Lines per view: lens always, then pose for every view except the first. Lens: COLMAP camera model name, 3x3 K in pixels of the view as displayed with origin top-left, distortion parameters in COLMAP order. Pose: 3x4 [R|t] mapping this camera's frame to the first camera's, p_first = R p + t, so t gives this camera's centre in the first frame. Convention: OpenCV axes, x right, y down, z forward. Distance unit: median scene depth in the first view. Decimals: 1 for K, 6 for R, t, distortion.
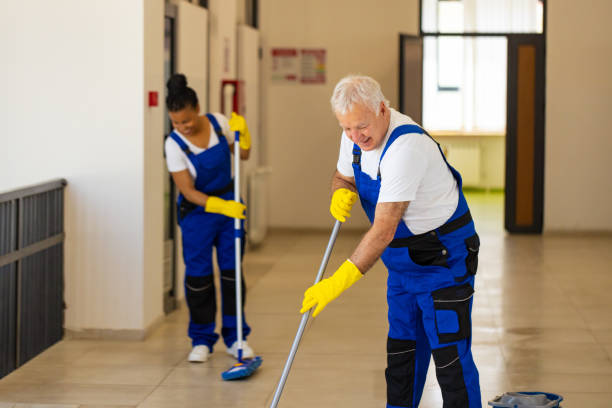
lens RADIAL K [[1721.5, 0, 306.0], [0, 1721.5, 204.0], [0, 0, 1]] dist [-0.072373, -0.776526]
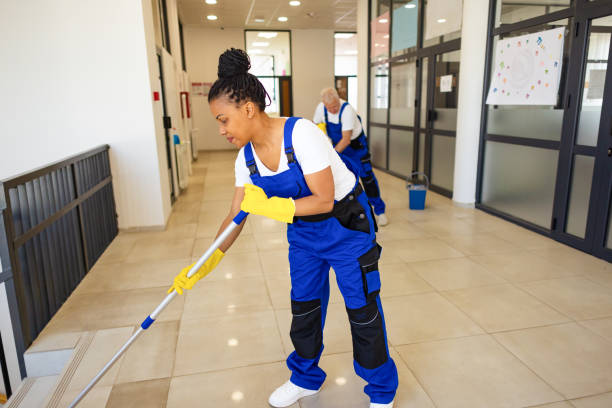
lens RADIAL K [[428.9, 0, 310.0], [0, 428.9, 203.8], [0, 0, 1]] dist [0.001540, -0.002225]
pose [[0.960637, -0.088310, 0.263396, -0.057959], [0.043585, 0.984298, 0.171051, -0.018887], [-0.274366, -0.152837, 0.949402, 0.474153]]
